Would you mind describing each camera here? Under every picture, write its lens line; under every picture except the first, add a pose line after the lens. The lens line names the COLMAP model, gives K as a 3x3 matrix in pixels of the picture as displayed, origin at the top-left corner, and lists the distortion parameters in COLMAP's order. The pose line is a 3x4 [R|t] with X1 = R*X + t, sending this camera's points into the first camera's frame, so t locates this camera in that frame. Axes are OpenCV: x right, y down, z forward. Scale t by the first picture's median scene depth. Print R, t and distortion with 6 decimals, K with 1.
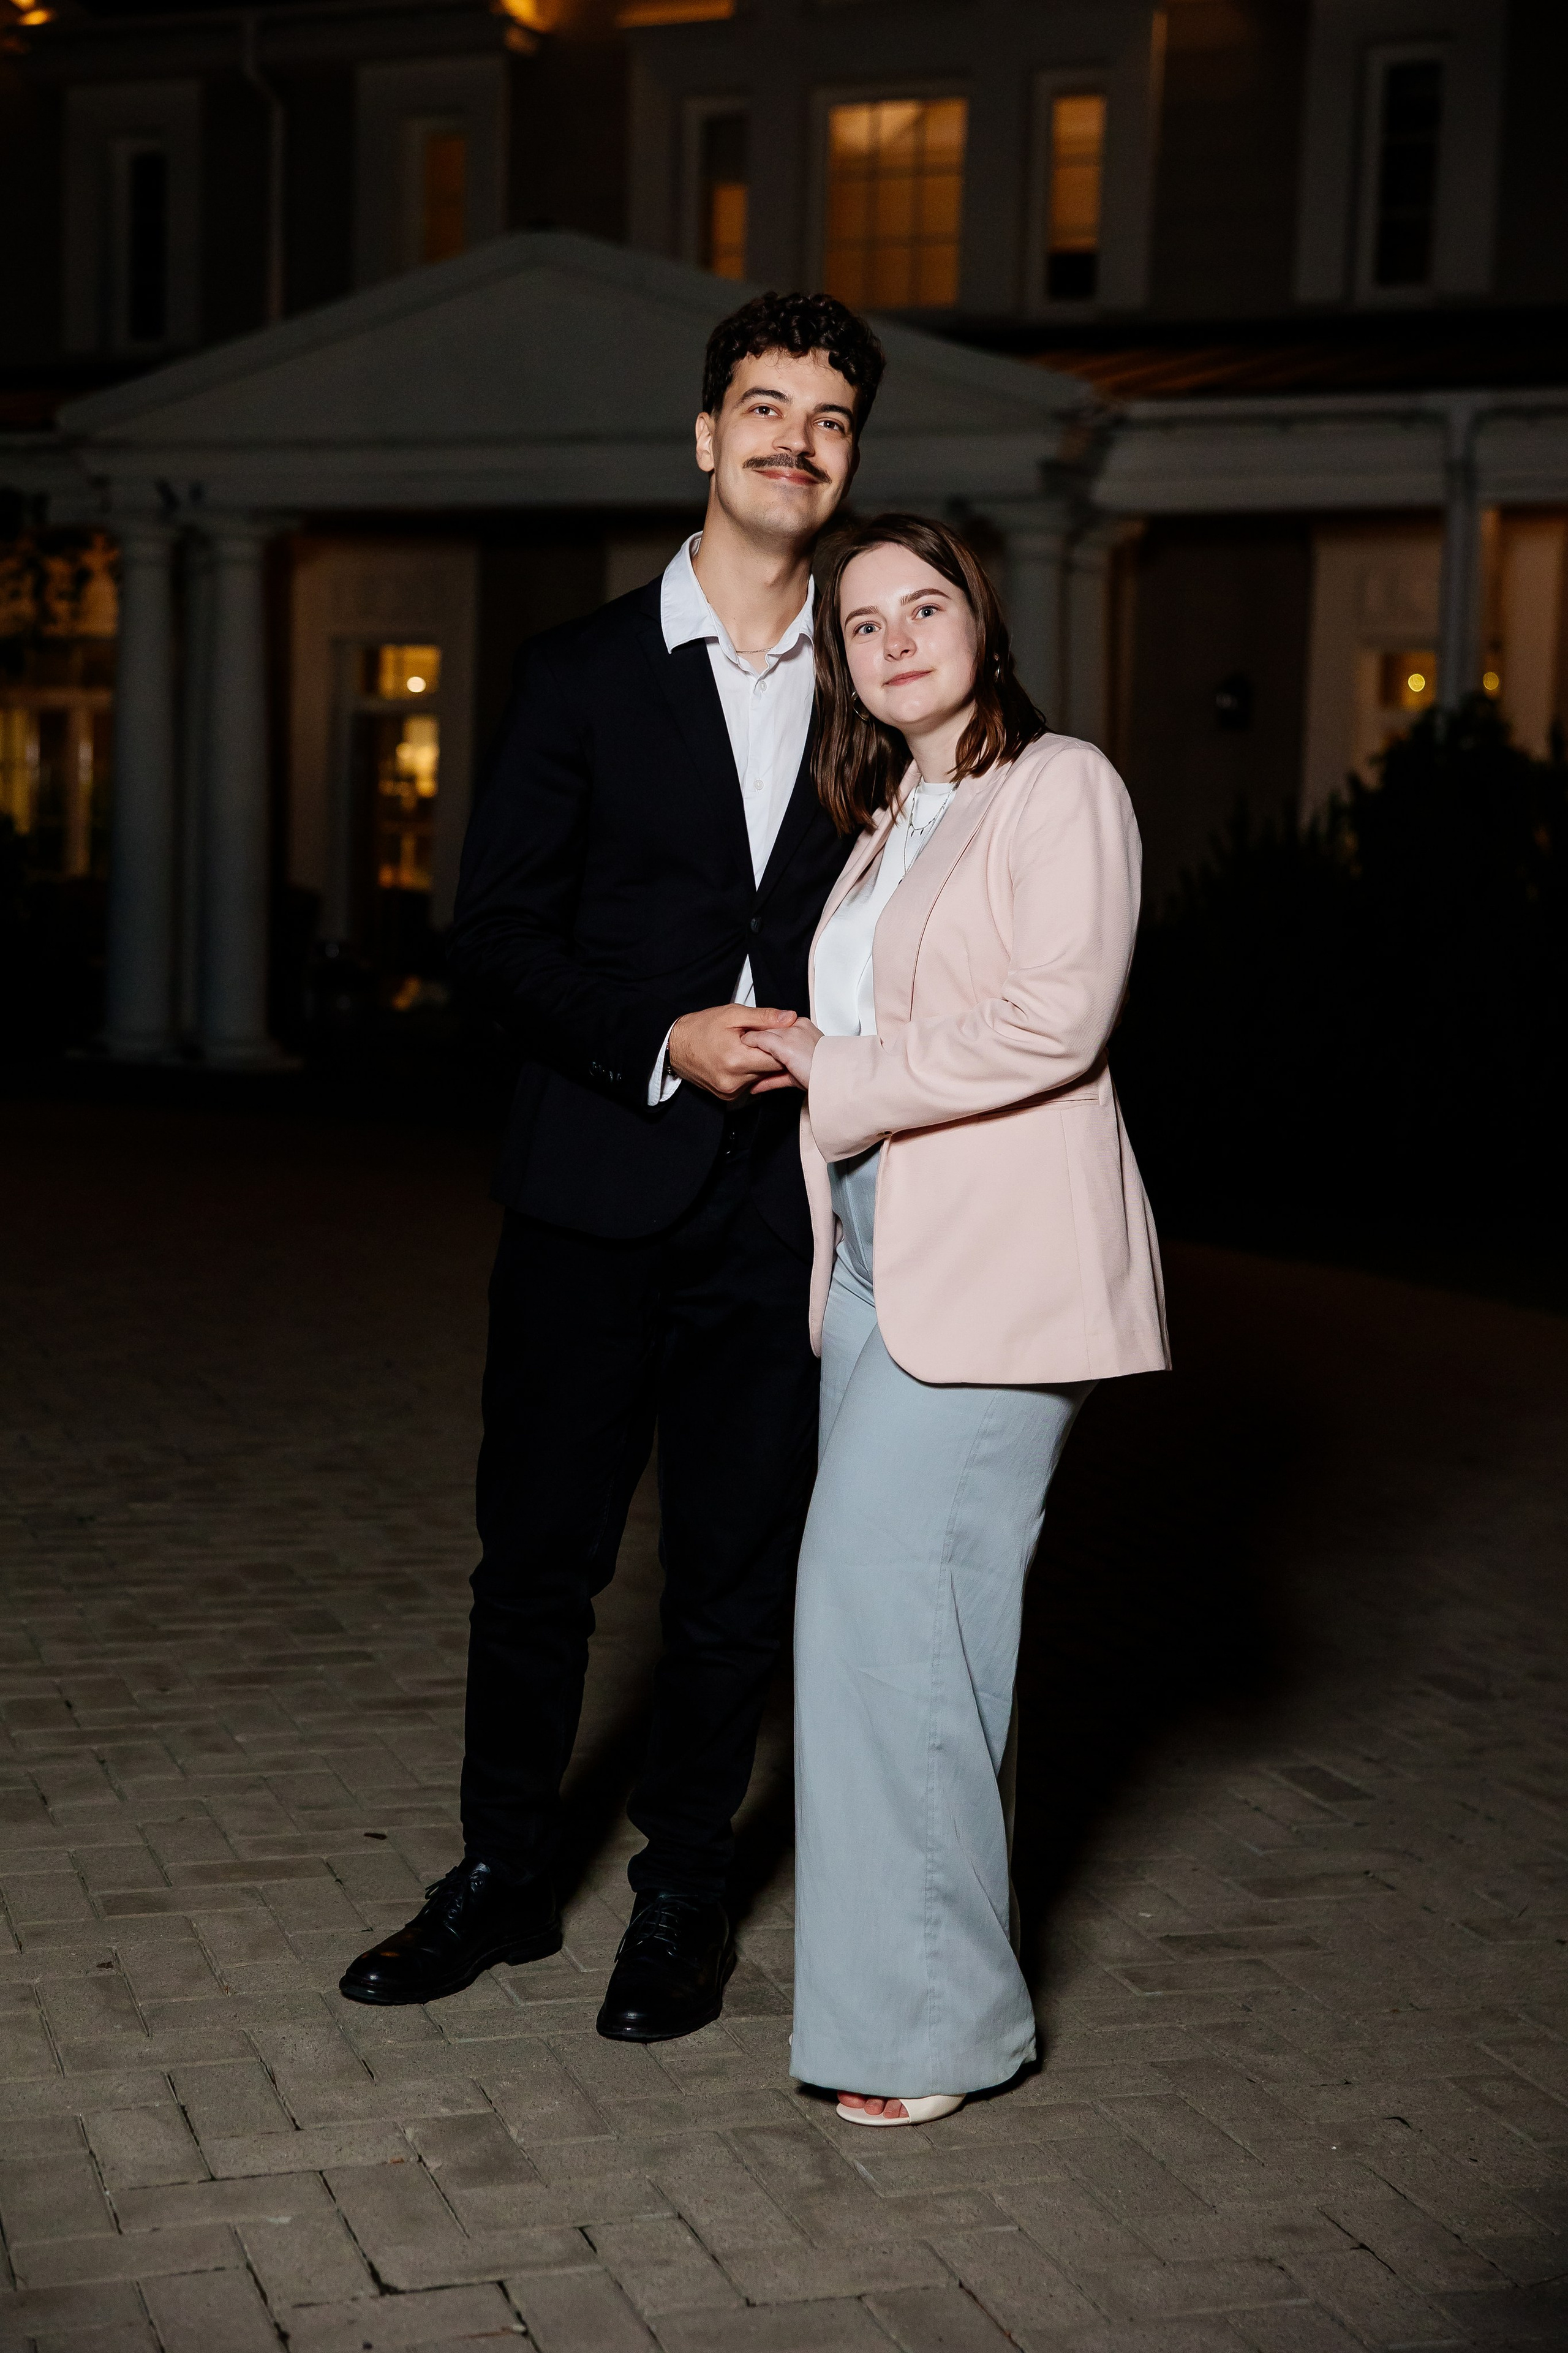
lens RADIAL K [[3468.2, 0, 761.9], [0, 3468.2, 1142.0], [0, 0, 1]] dist [0.141075, 0.000000]
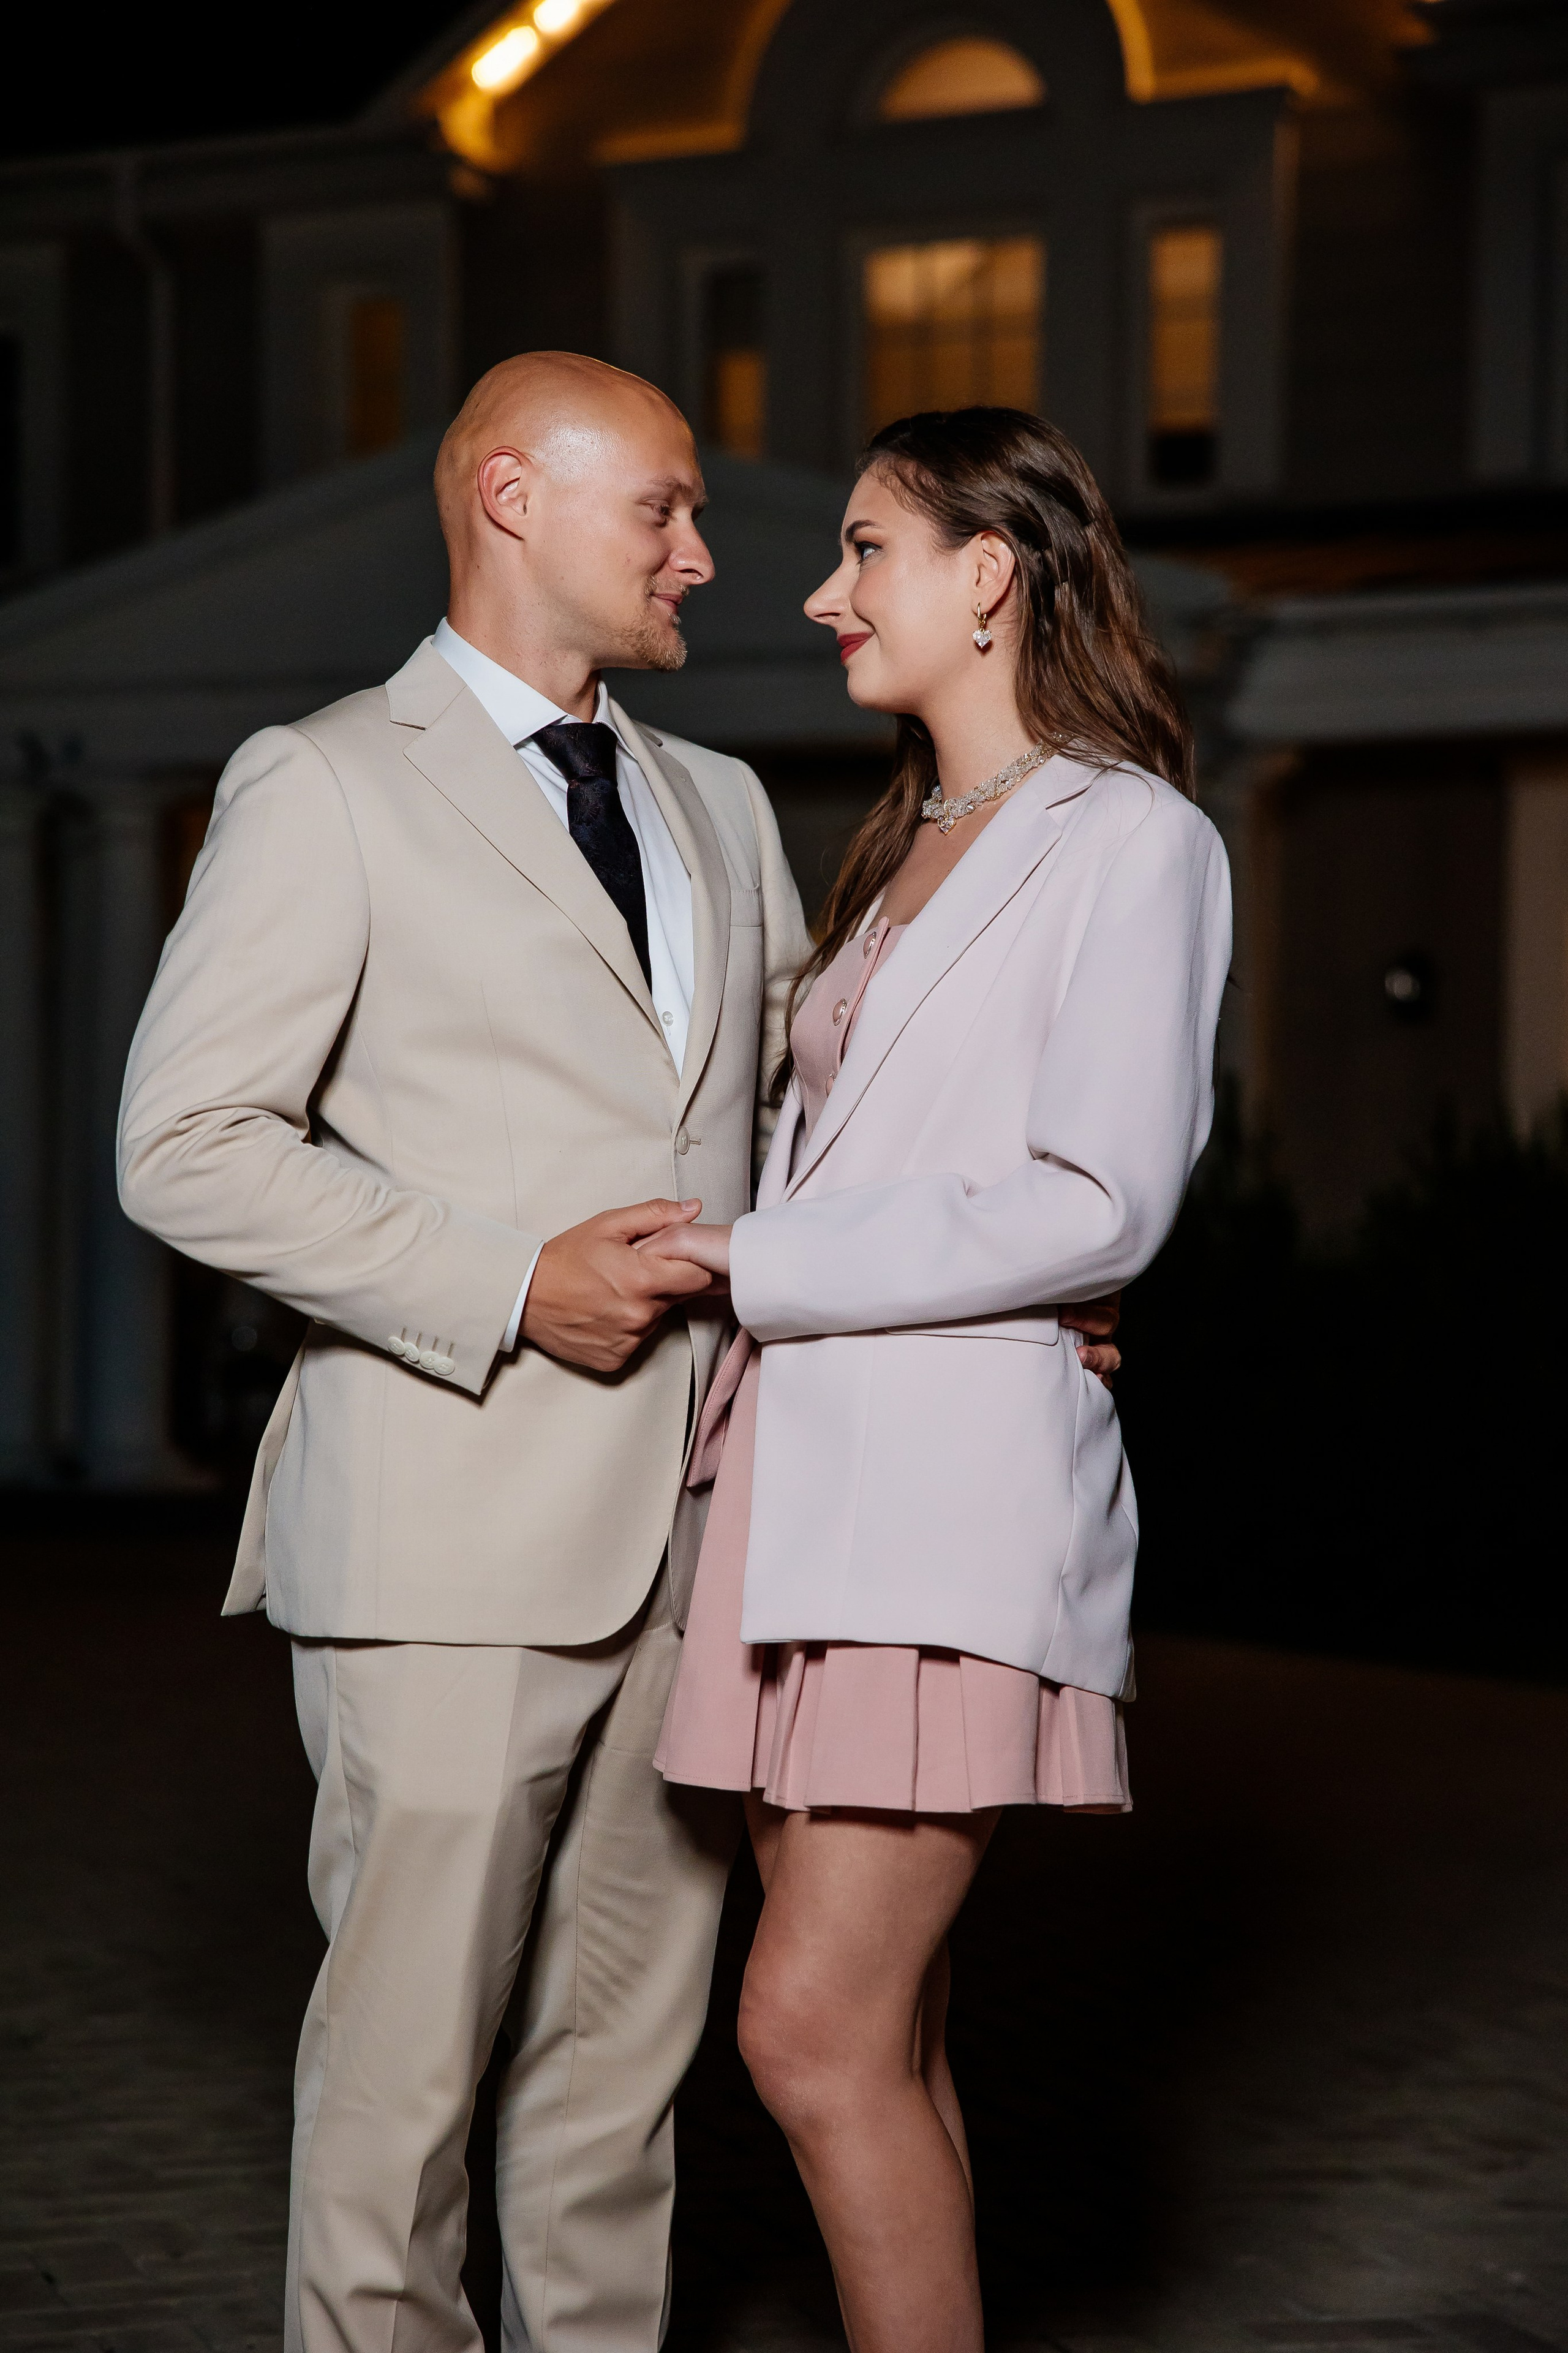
lens RADIAL K [[4475.1, 0, 772.4], [0, 4475.1, 1197.8], [0, 0, 1]] dist [0.211891, 0.000000]
pose [[0.999693, -0.024263, 0.004984, -0.015579], [0.024615, 0.995570, -0.090742, 0.009026], [-0.002760, 0.090836, 0.995862, 0.014892]]
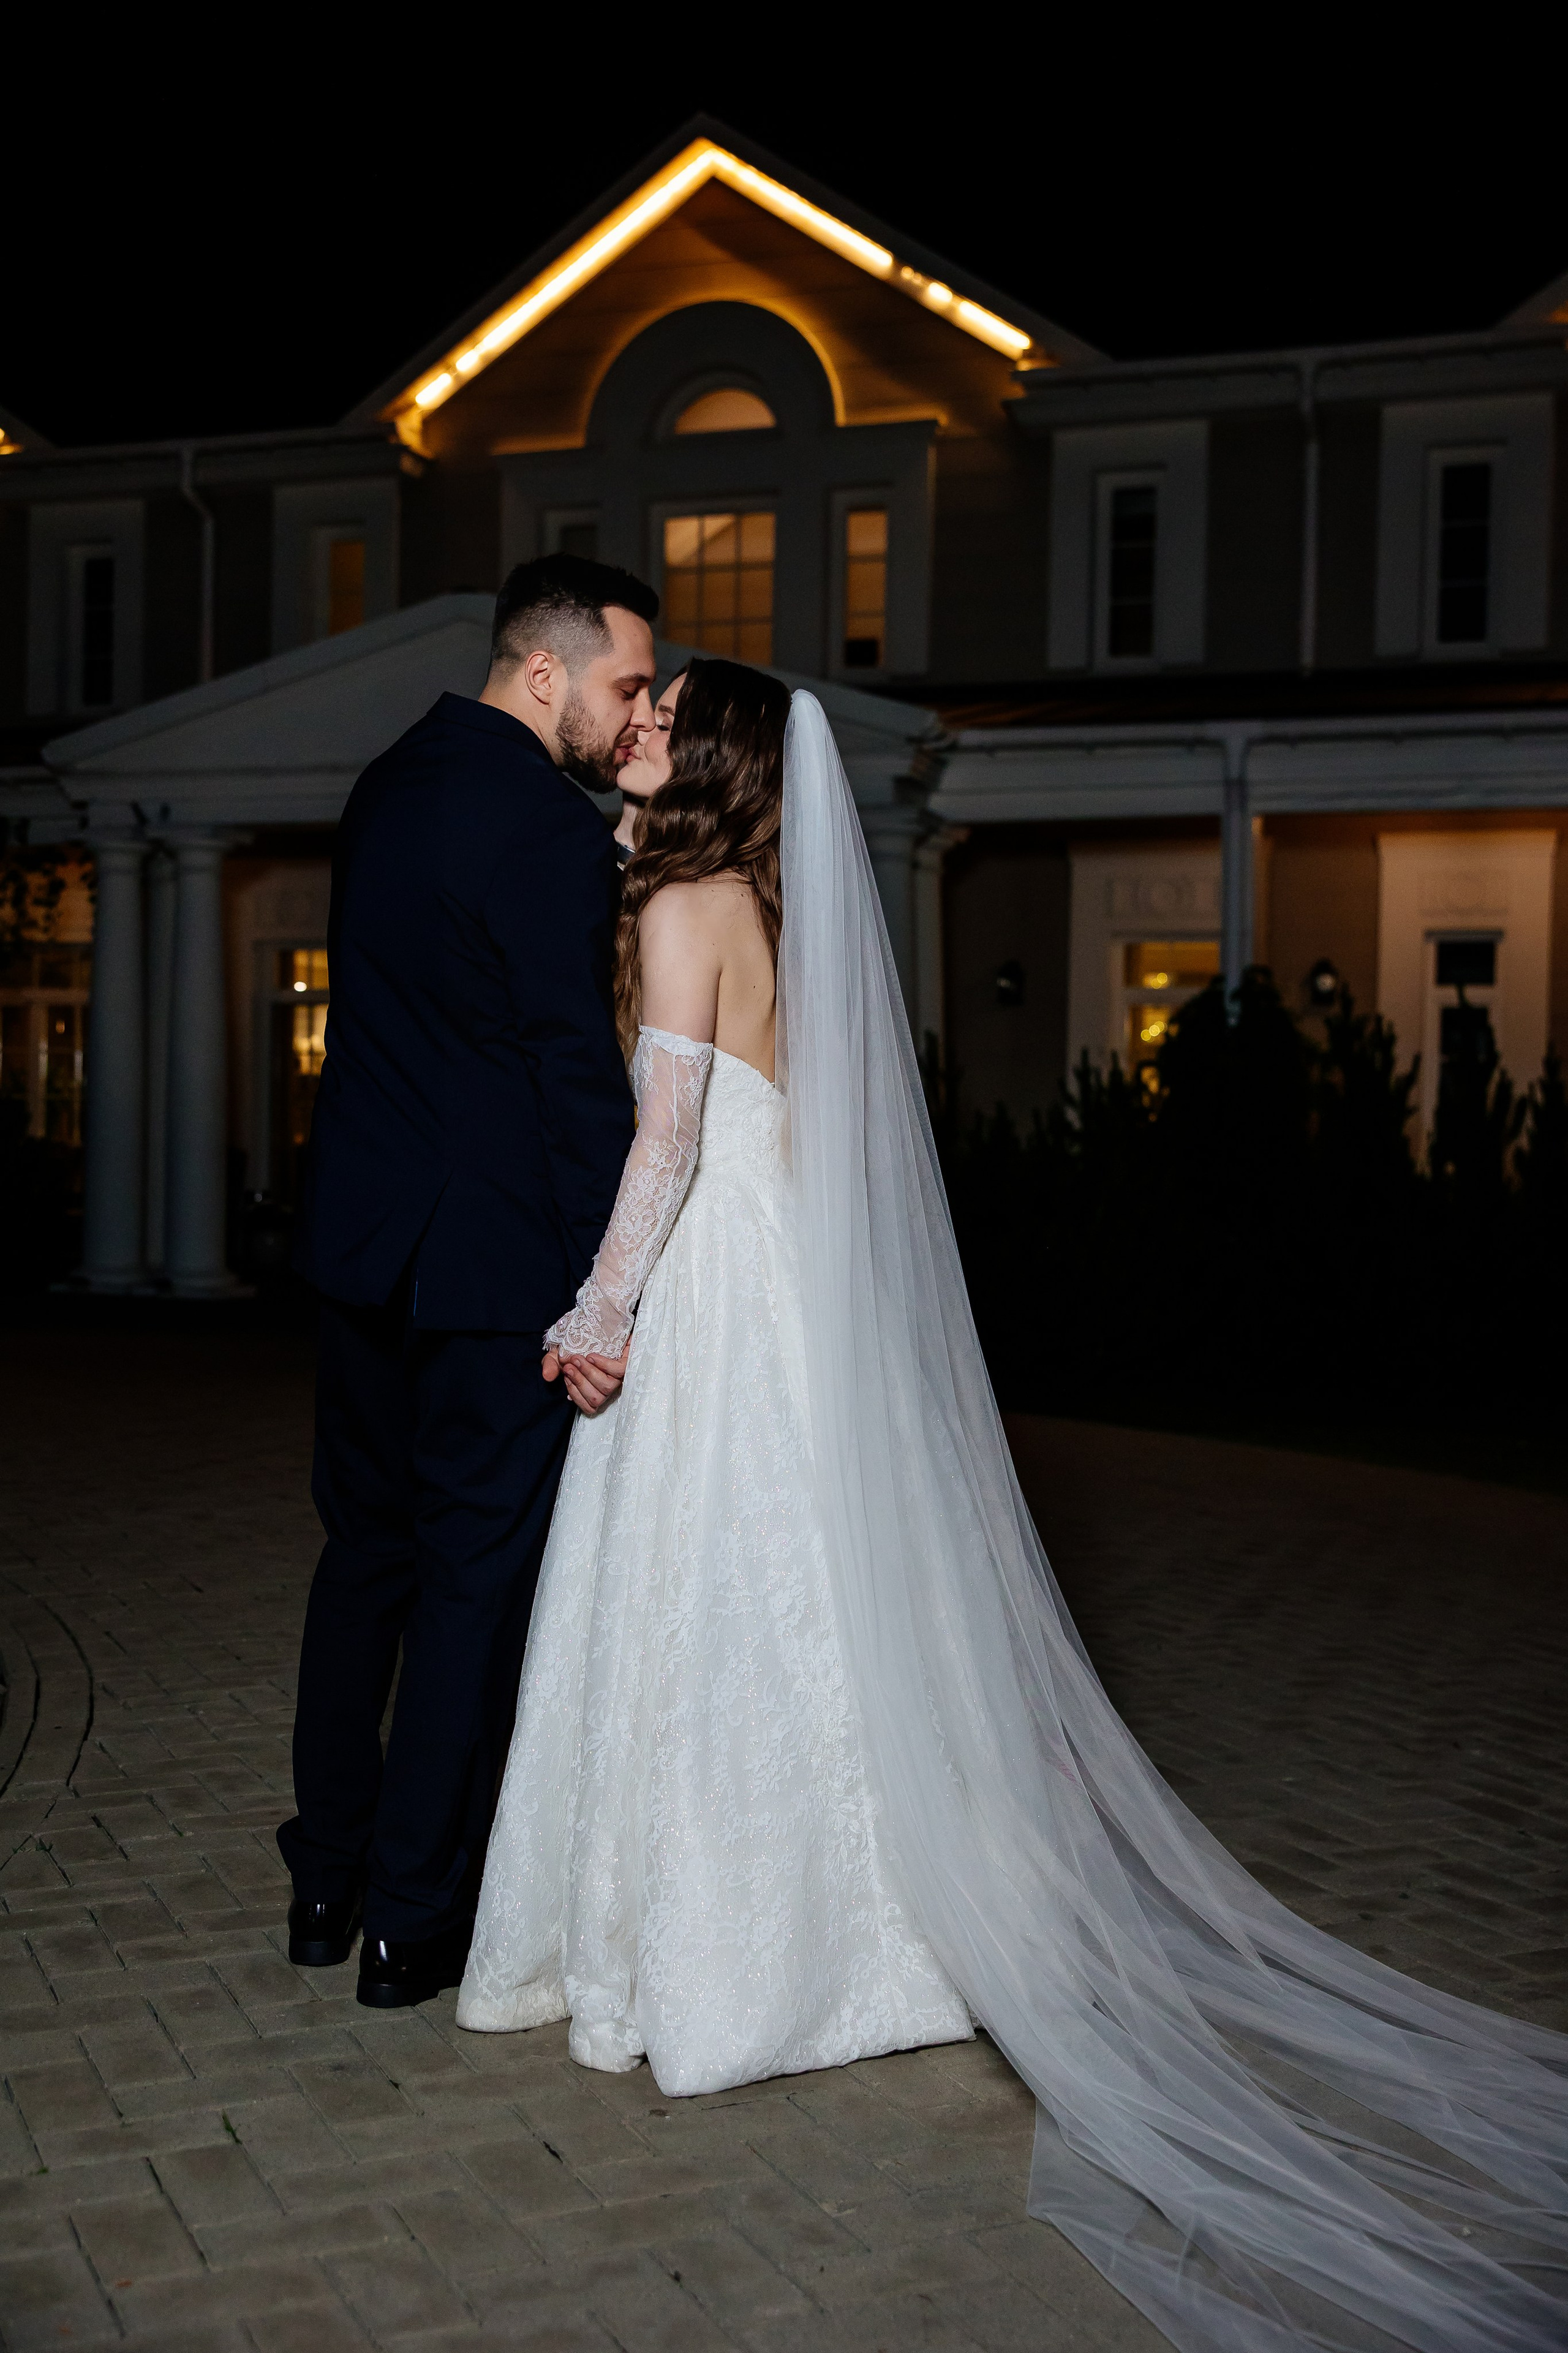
lens RADIAL K [[2546.1, 0, 777.3], [0, 2546.1, 1170.3], [0, 0, 1]] dist [0.022879, 0.000000]
pose [[0.992816, -0.017425, 0.118377, -0.067753], [0.025480, 0.997436, -0.066877, -0.002022], [-0.116909, 0.069412, 0.990714, 0.145736]]
